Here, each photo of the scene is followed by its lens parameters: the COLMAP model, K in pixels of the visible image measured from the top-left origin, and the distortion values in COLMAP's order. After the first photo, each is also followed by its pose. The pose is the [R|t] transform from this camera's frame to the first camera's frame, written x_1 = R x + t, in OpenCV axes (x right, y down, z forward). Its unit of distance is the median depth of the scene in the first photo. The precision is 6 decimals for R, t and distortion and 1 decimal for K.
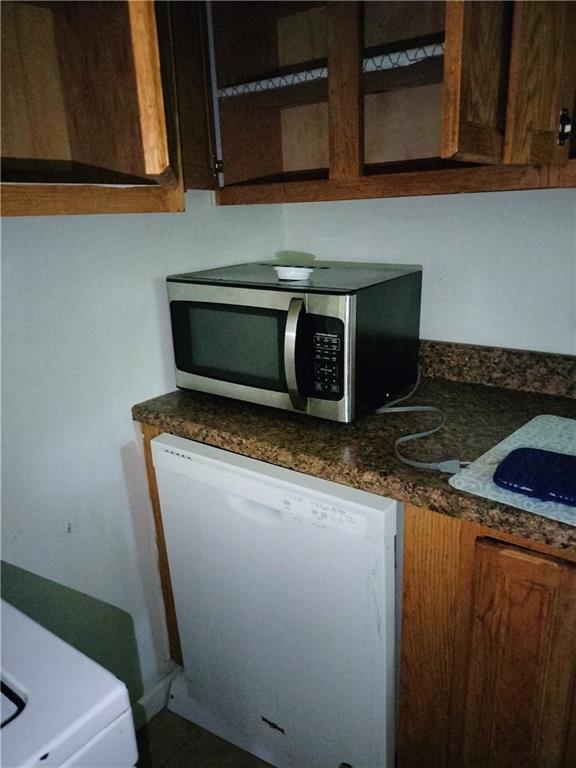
lens RADIAL K [[583.0, 0, 286.3], [0, 583.0, 382.7], [0, 0, 1]] dist [0.055754, -0.047731]
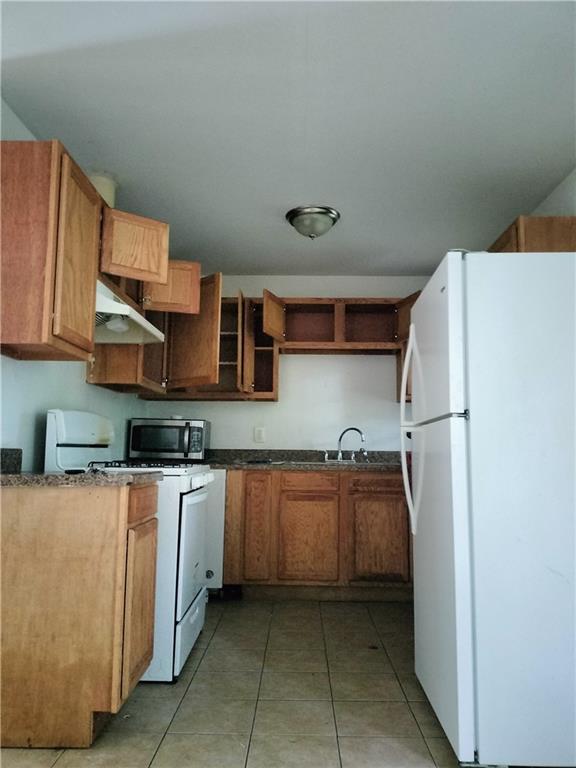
lens RADIAL K [[583.0, 0, 282.8], [0, 583.0, 384.5], [0, 0, 1]] dist [0.055754, -0.047731]
pose [[0.814704, 0.116743, 0.568004, -1.471309], [0.126516, 0.920142, -0.370585, 0.973783], [-0.565907, 0.373778, 0.734873, -1.878681]]
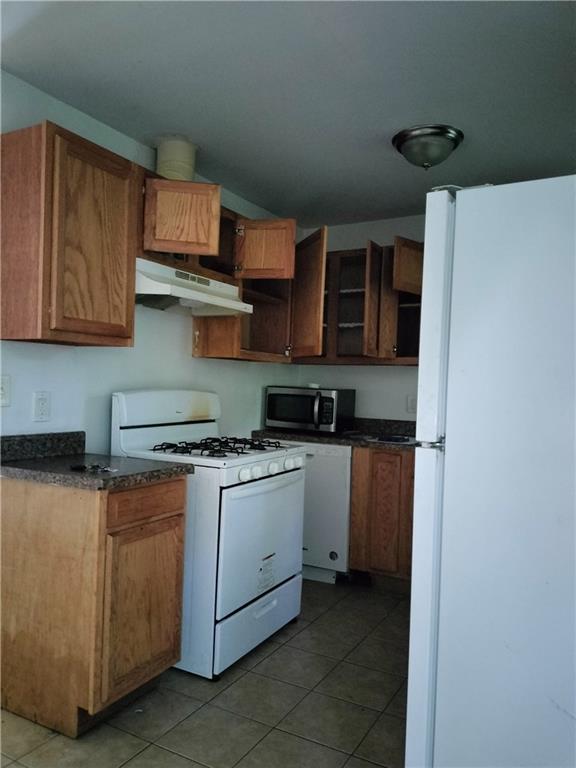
lens RADIAL K [[583.0, 0, 286.1], [0, 583.0, 387.4], [0, 0, 1]] dist [0.055754, -0.047731]
pose [[0.988783, 0.071162, 0.131317, -0.564900], [-0.030874, 0.957596, -0.286457, 0.732639], [-0.146134, 0.279190, 0.949051, -1.950129]]
